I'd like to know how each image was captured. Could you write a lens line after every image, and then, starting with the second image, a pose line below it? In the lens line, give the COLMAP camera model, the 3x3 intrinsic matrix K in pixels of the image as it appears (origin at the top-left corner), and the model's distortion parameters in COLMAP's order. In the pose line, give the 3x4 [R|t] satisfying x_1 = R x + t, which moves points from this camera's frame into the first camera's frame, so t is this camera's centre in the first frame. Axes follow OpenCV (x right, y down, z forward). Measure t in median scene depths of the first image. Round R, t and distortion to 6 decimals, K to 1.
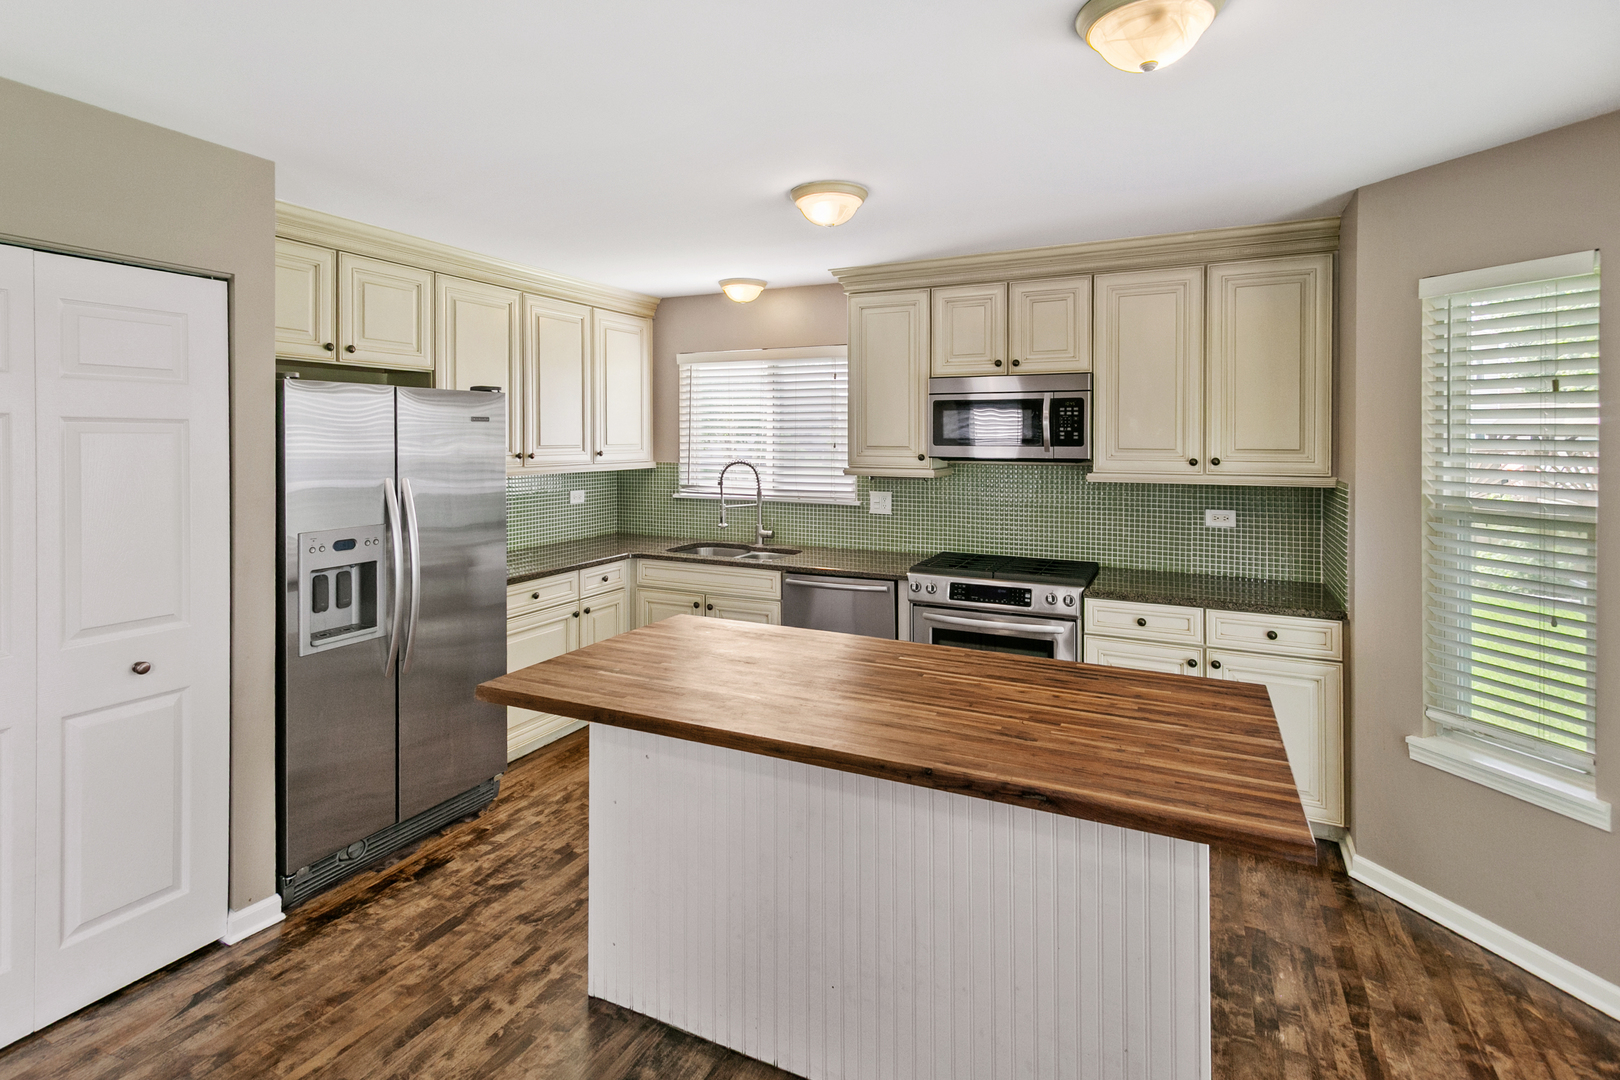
lens RADIAL K [[795.0, 0, 798.0], [0, 795.0, 432.6], [0, 0, 1]] dist [0.005253, 0.000015]
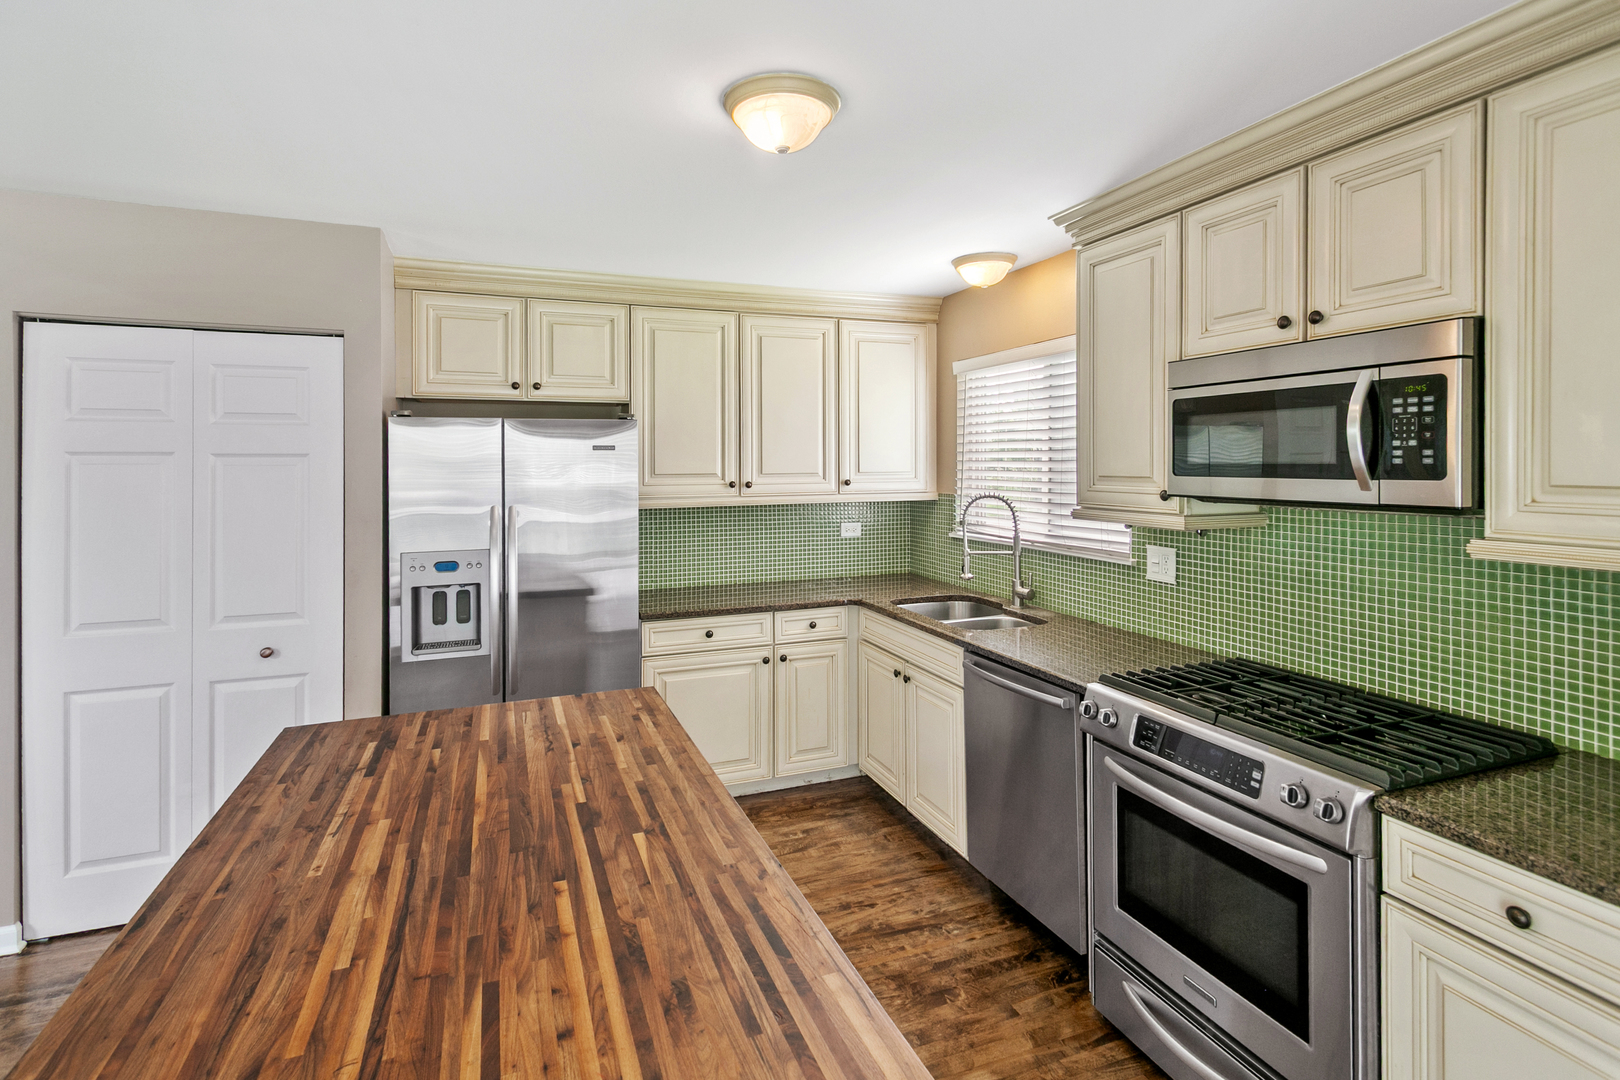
lens RADIAL K [[783.7, 0, 794.3], [0, 783.7, 465.8], [0, 0, 1]] dist [0.002257, -0.000146]
pose [[0.732371, -0.004332, -0.680892, 0.387723], [0.012129, 0.999904, 0.006684, 0.001513], [0.680797, -0.013154, 0.732354, 0.410227]]
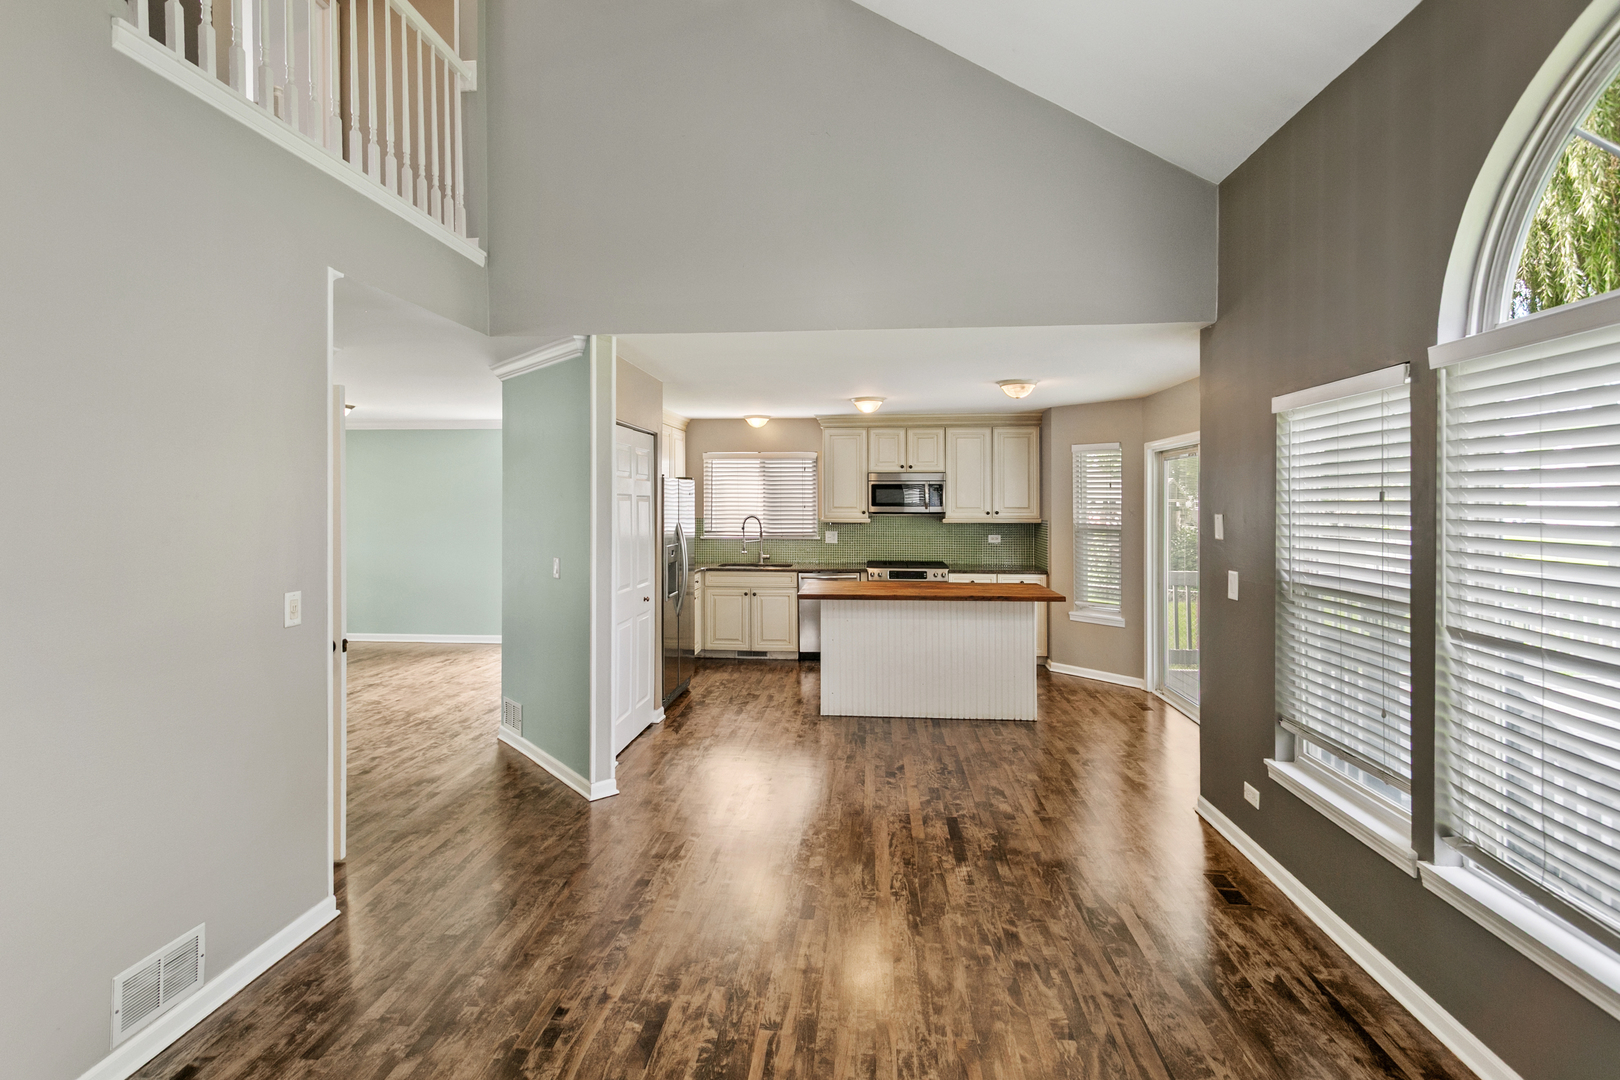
lens RADIAL K [[783.7, 0, 794.3], [0, 783.7, 465.8], [0, 0, 1]] dist [0.002257, -0.000146]
pose [[0.935834, 0.014161, 0.352155, -0.769829], [-0.000178, 0.999211, -0.039708, -0.008449], [-0.352440, 0.037098, 0.935099, -0.857331]]
